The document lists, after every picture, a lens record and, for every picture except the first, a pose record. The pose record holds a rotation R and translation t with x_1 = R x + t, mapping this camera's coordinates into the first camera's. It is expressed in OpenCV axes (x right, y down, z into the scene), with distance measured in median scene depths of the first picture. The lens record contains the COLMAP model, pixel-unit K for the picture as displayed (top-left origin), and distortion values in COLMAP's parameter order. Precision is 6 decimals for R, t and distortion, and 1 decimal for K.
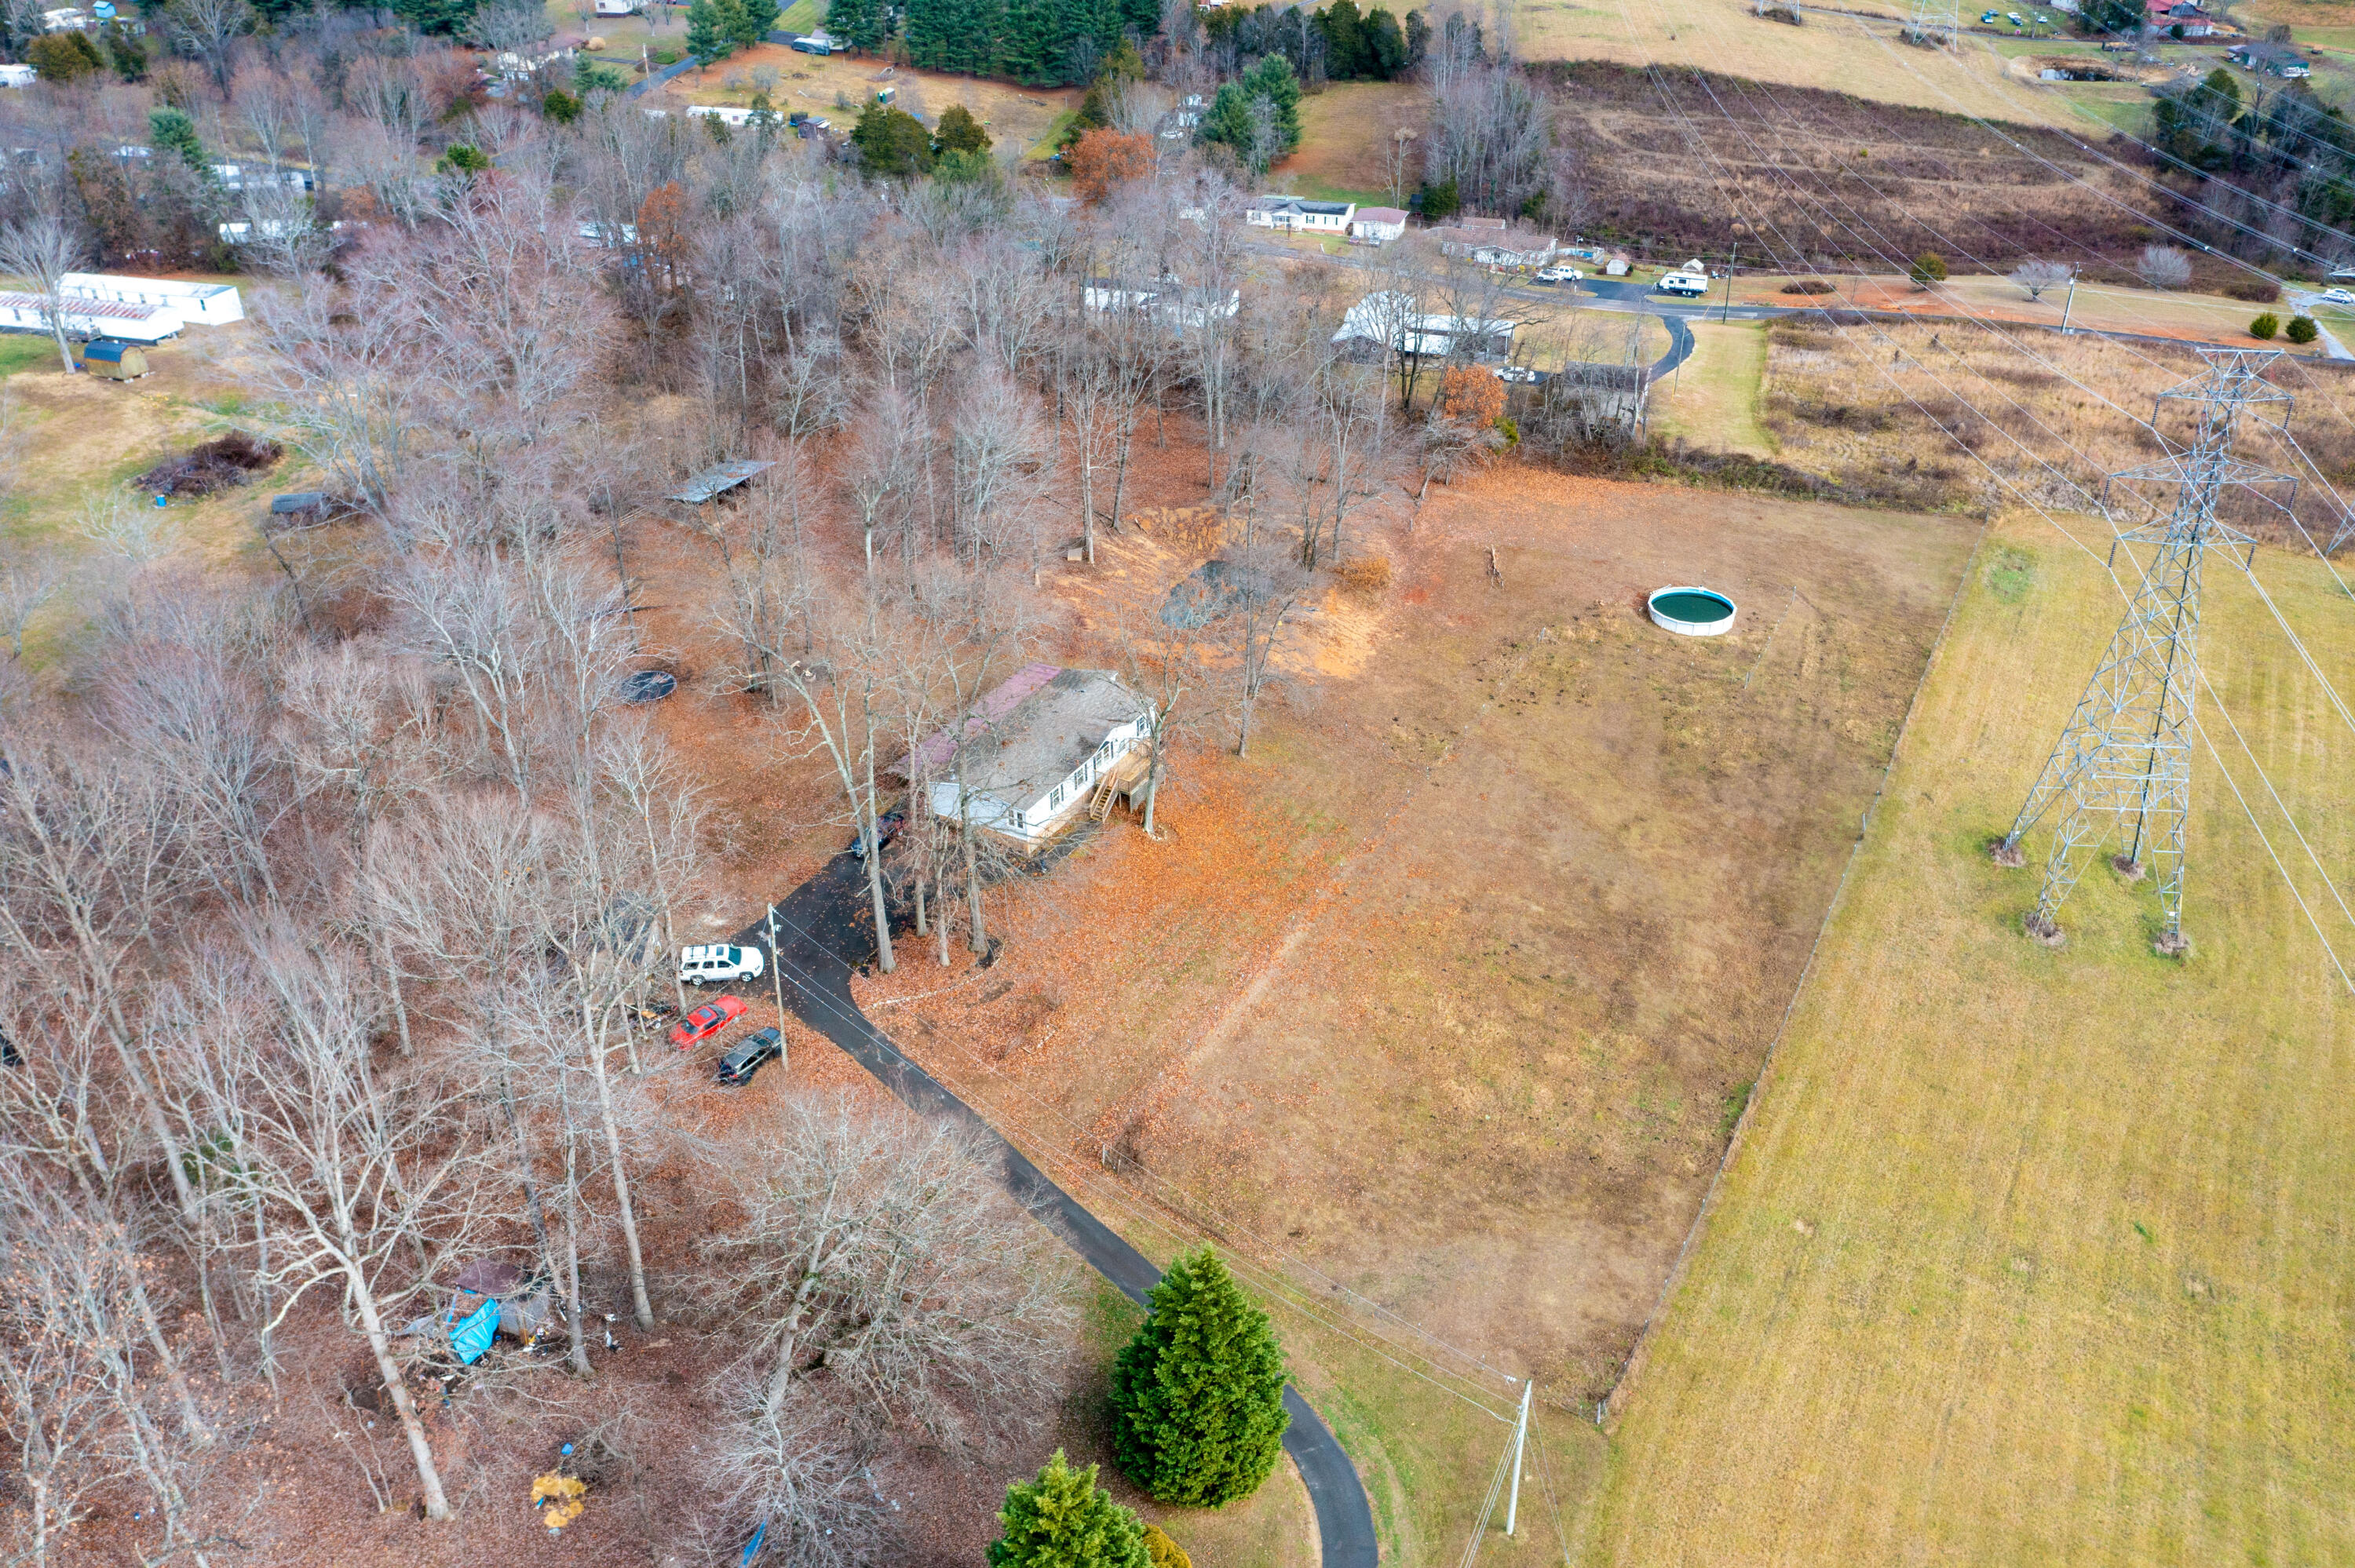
lens RADIAL K [[1881.6, 0, 1178.5], [0, 1881.6, 782.7], [0, 0, 1]] dist [0.001431, 0.002942]
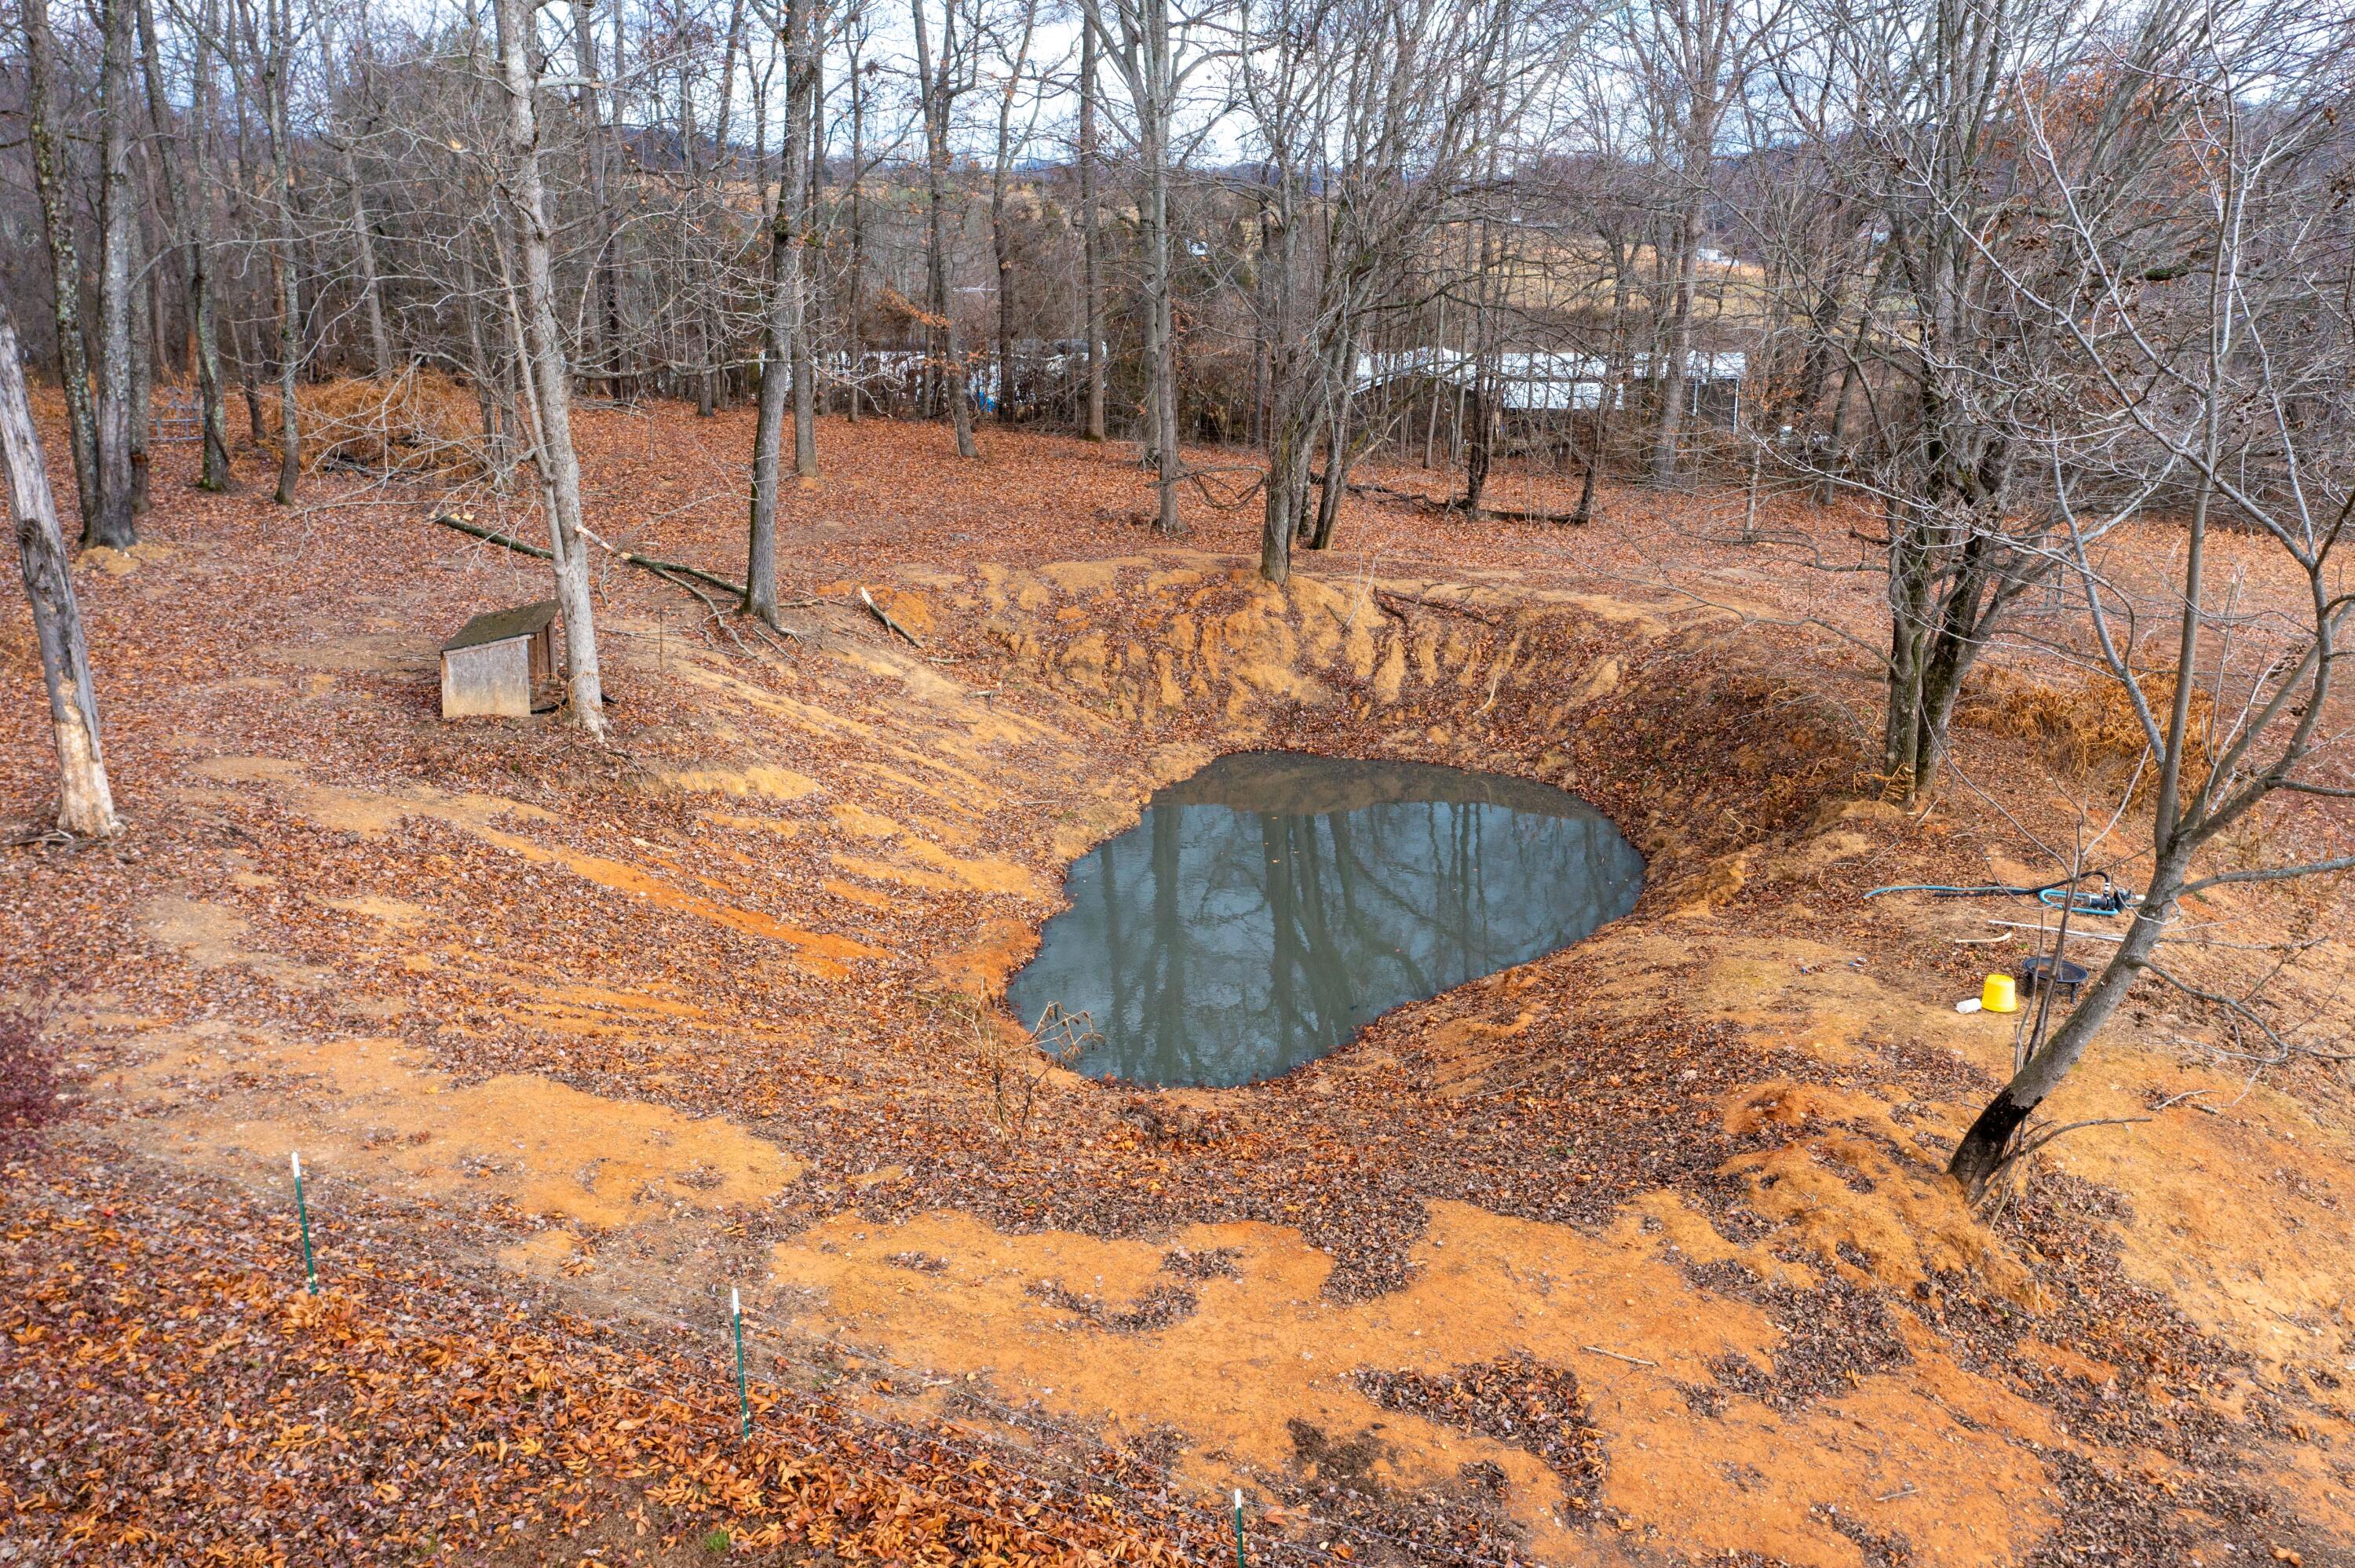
lens RADIAL K [[1881.6, 0, 1178.5], [0, 1881.6, 782.7], [0, 0, 1]] dist [0.001431, 0.002942]
pose [[0.992093, -0.033442, 0.120970, -0.016132], [0.061682, 0.969331, -0.237894, -0.077324], [-0.109304, 0.243475, 0.963729, 0.941598]]
